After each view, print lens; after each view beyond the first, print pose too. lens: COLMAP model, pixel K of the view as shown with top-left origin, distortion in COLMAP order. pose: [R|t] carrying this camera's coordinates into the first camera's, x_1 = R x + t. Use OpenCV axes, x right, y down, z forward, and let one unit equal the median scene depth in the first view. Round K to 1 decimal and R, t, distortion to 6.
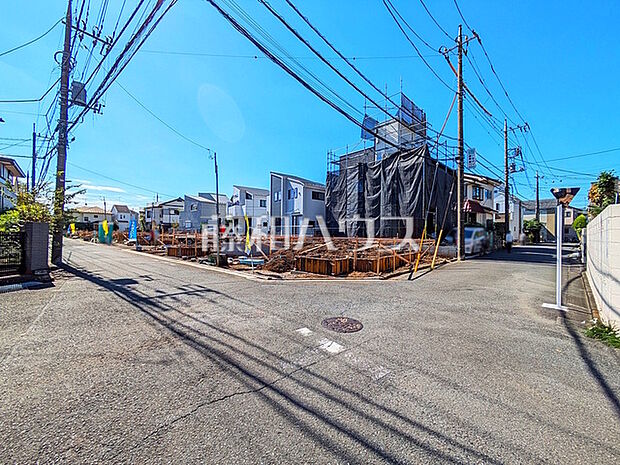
lens RADIAL K [[244.9, 0, 310.0], [0, 244.9, 232.5], [0, 0, 1]] dist [0.000543, 0.000544]
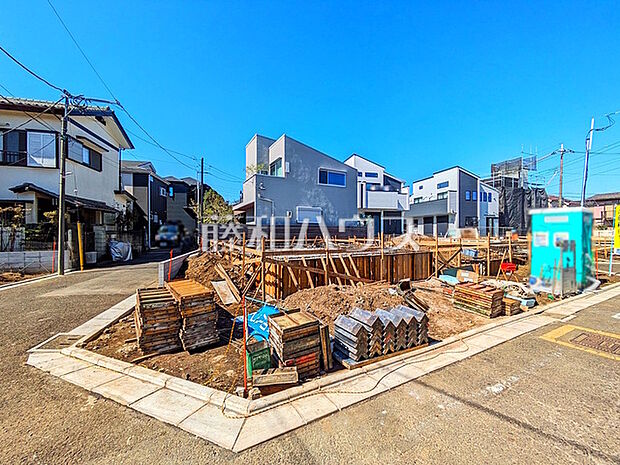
lens RADIAL K [[244.9, 0, 310.0], [0, 244.9, 232.5], [0, 0, 1]] dist [0.000543, 0.000544]
pose [[0.370591, 0.006099, 0.928776, -0.703058], [0.007992, 0.999920, -0.009755, 0.000668], [-0.928762, 0.011038, 0.370513, 0.686931]]
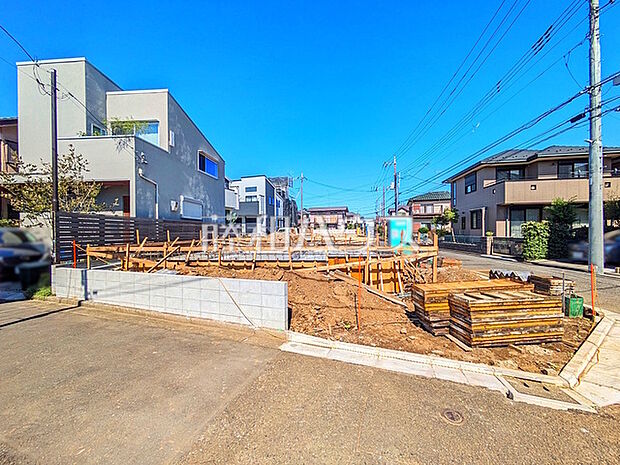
lens RADIAL K [[244.9, 0, 310.0], [0, 244.9, 232.5], [0, 0, 1]] dist [0.000543, 0.000544]
pose [[-0.572820, 0.003651, 0.819673, -0.675822], [0.014431, 0.999880, 0.005631, -0.000914], [-0.819554, 0.015055, -0.572804, 0.854452]]
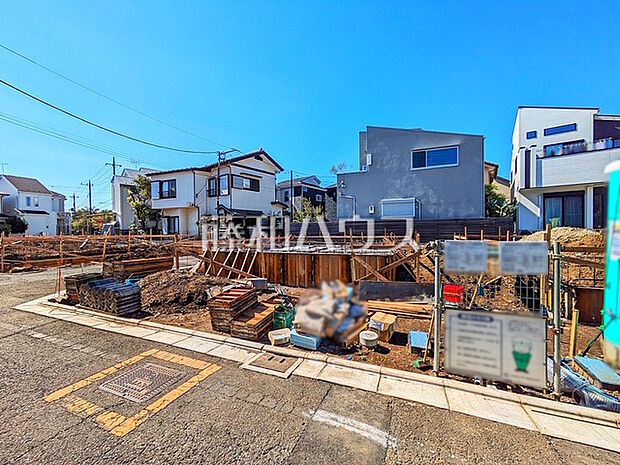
lens RADIAL K [[244.9, 0, 310.0], [0, 244.9, 232.5], [0, 0, 1]] dist [0.000543, 0.000544]
pose [[0.951707, -0.008590, 0.306887, -0.582916], [0.010301, 0.999939, -0.003956, 0.002491], [-0.306835, 0.006926, 0.951738, 0.571087]]
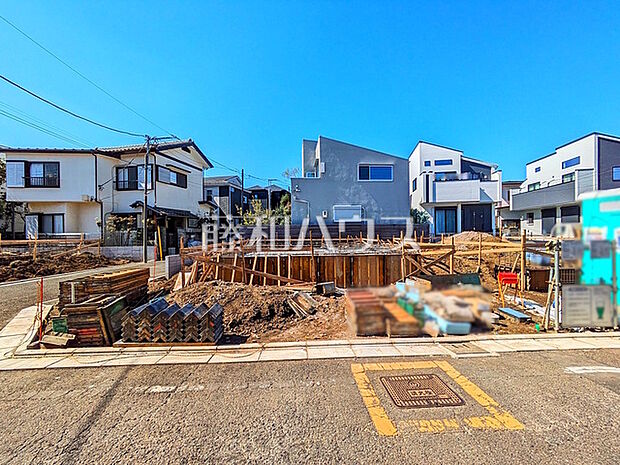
lens RADIAL K [[244.9, 0, 310.0], [0, 244.9, 232.5], [0, 0, 1]] dist [0.000543, 0.000544]
pose [[0.729306, -0.001544, 0.684186, -0.652376], [0.013861, 0.999826, -0.012519, 0.001831], [-0.684047, 0.018614, 0.729200, 0.610797]]
